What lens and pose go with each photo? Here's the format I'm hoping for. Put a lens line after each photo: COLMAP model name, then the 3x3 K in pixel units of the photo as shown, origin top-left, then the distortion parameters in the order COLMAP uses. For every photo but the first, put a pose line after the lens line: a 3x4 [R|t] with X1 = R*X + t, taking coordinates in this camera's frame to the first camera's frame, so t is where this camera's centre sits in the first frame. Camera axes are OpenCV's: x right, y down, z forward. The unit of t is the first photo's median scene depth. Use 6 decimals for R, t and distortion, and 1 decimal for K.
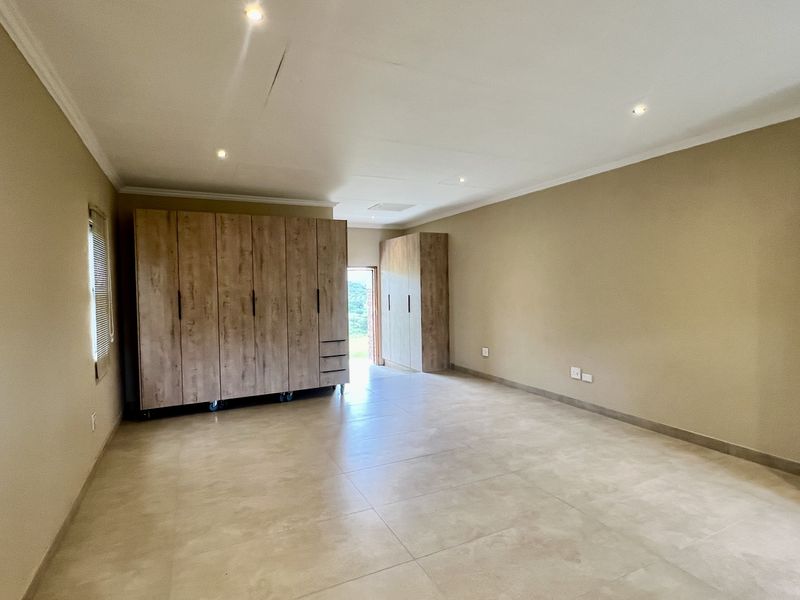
lens RADIAL K [[428.2, 0, 399.7], [0, 428.2, 300.3], [0, 0, 1]] dist [-0.002132, 0.001338]
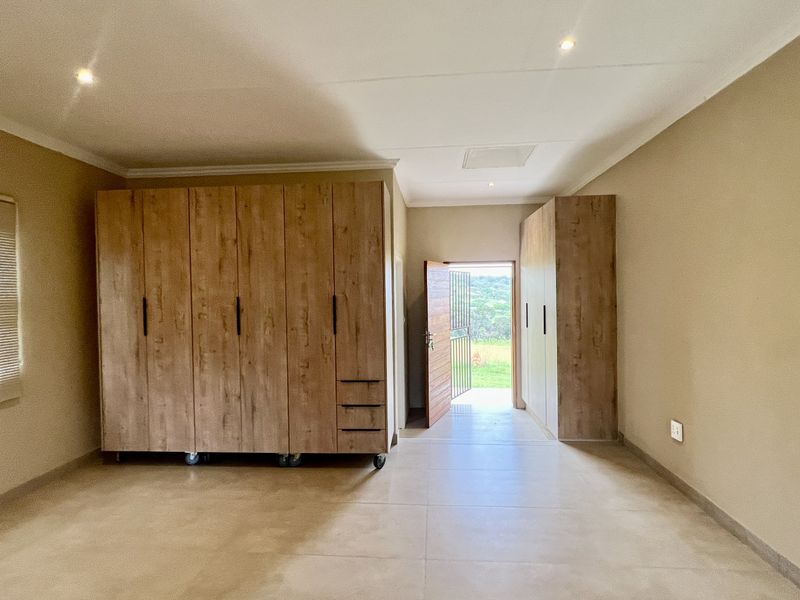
lens RADIAL K [[428.2, 0, 400.0], [0, 428.2, 299.3], [0, 0, 1]] dist [-0.002132, 0.001338]
pose [[0.858242, 0.013326, -0.513071, 0.220138], [-0.017576, 0.999840, -0.003433, -0.021230], [0.512943, 0.011964, 0.858339, 0.539396]]
